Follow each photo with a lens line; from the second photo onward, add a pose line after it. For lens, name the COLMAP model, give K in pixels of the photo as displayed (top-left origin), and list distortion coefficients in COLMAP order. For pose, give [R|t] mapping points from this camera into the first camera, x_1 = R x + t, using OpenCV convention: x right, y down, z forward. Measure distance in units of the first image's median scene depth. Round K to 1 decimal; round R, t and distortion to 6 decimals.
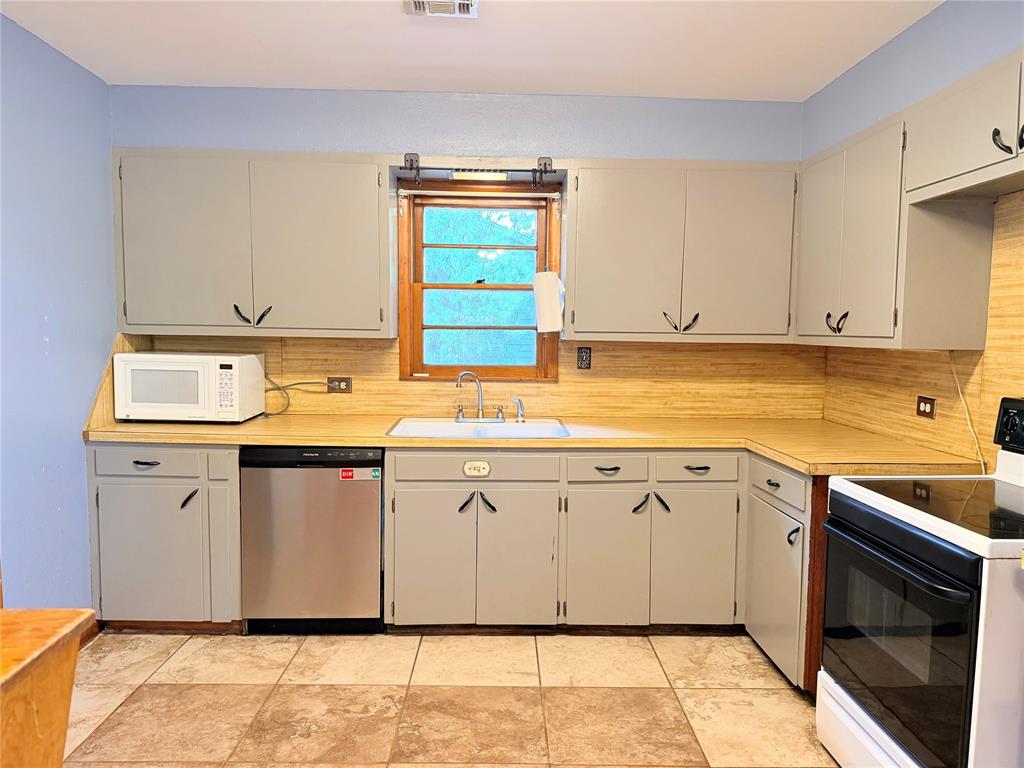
lens RADIAL K [[713.4, 0, 508.8], [0, 713.4, 394.0], [0, 0, 1]] dist [0.056318, -0.082898]
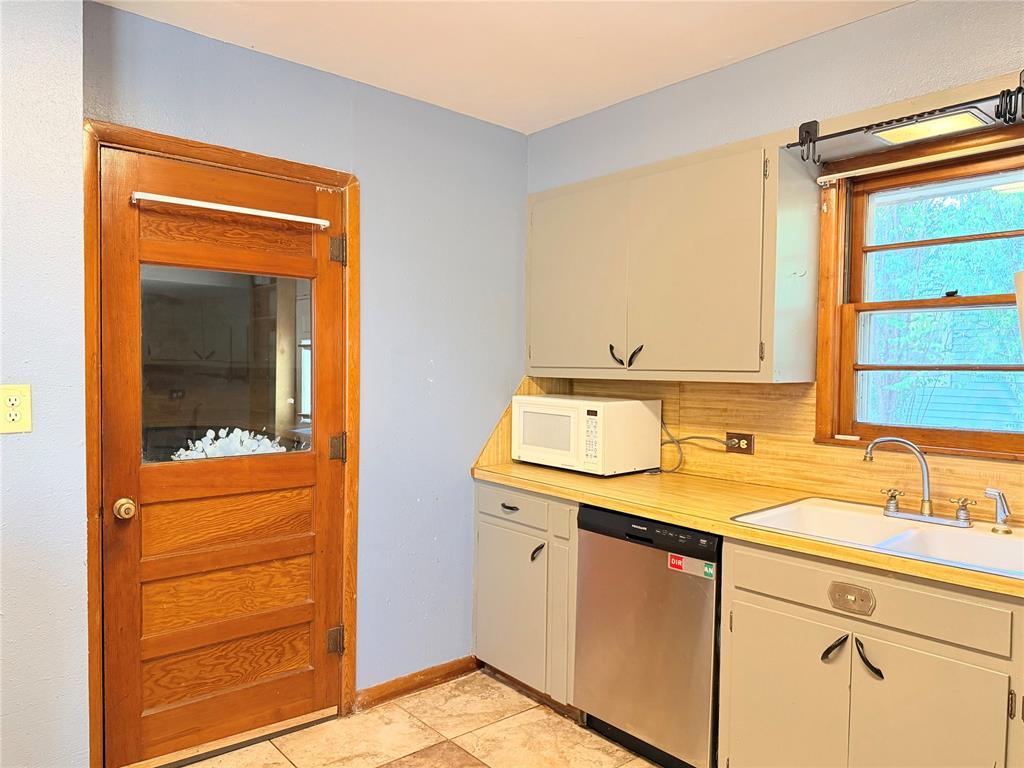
lens RADIAL K [[713.4, 0, 512.2], [0, 713.4, 384.9], [0, 0, 1]] dist [0.056318, -0.082898]
pose [[0.626084, 0.012945, -0.779648, 0.235628], [-0.072866, 0.996458, -0.041969, -0.027611], [0.776343, 0.083086, 0.624810, 0.355337]]
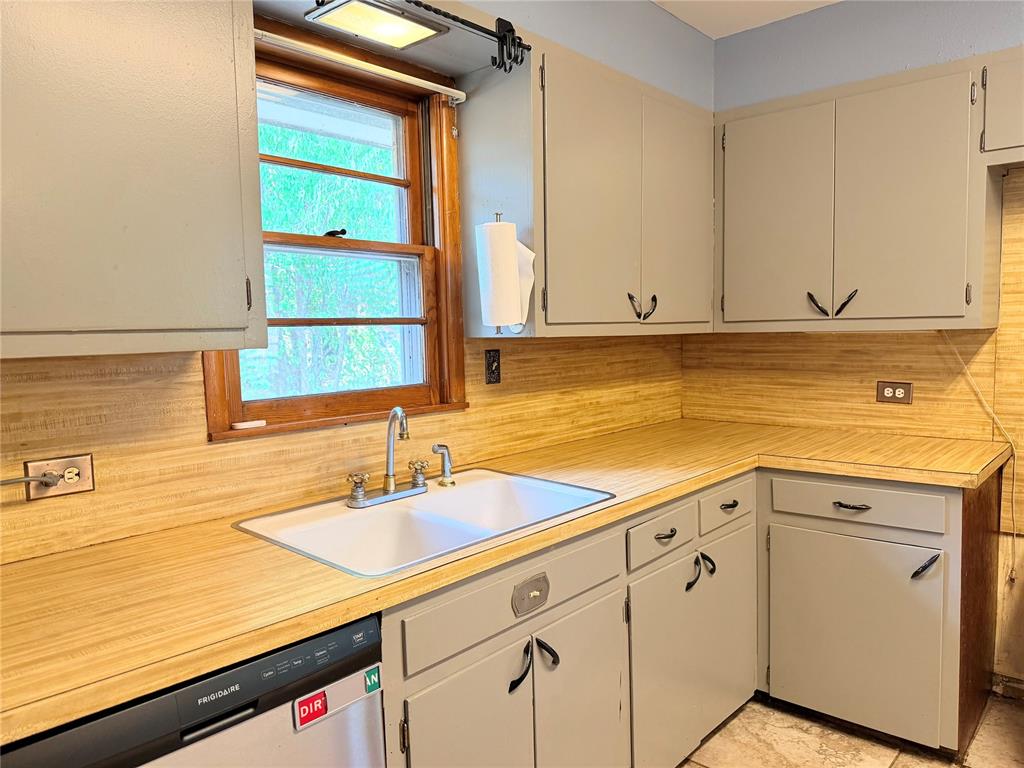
lens RADIAL K [[713.4, 0, 506.9], [0, 713.4, 388.3], [0, 0, 1]] dist [0.056318, -0.082898]
pose [[0.690874, -0.087000, 0.717722, -0.383060], [0.094786, 0.995064, 0.029378, -0.053969], [-0.716735, 0.047733, 0.695710, 0.610330]]
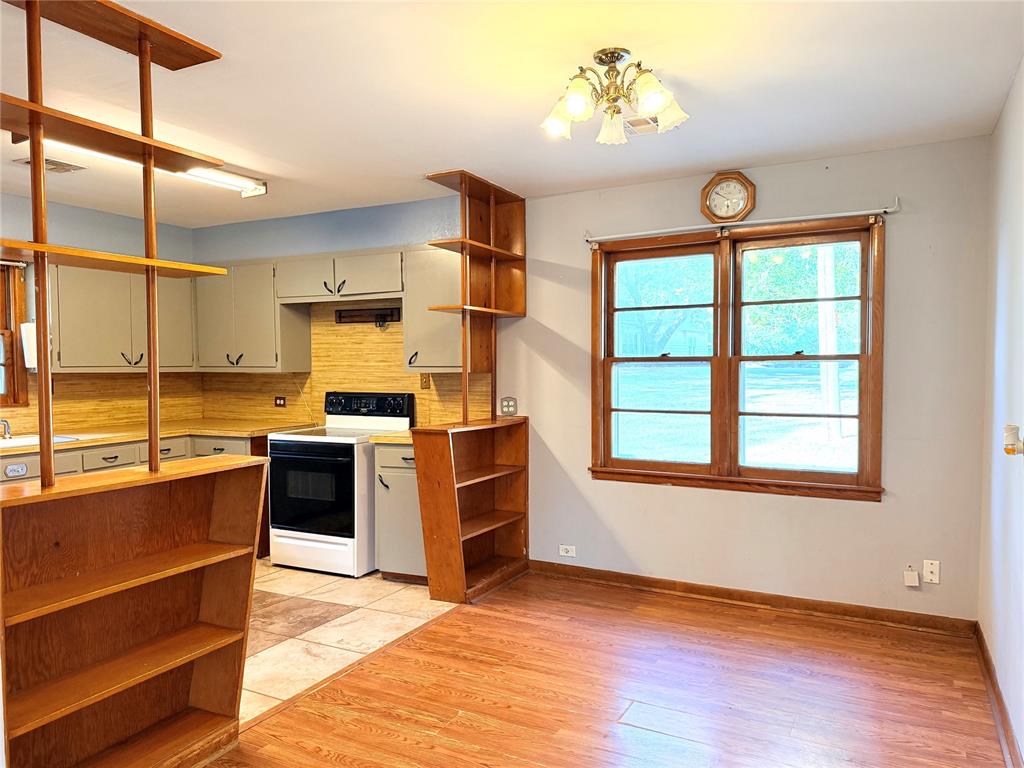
lens RADIAL K [[713.4, 0, 509.2], [0, 713.4, 385.1], [0, 0, 1]] dist [0.056318, -0.082898]
pose [[0.485096, -0.041149, 0.873492, -0.718562], [0.086088, 0.996287, -0.000875, 0.024565], [-0.870213, 0.075622, 0.486837, -0.438312]]
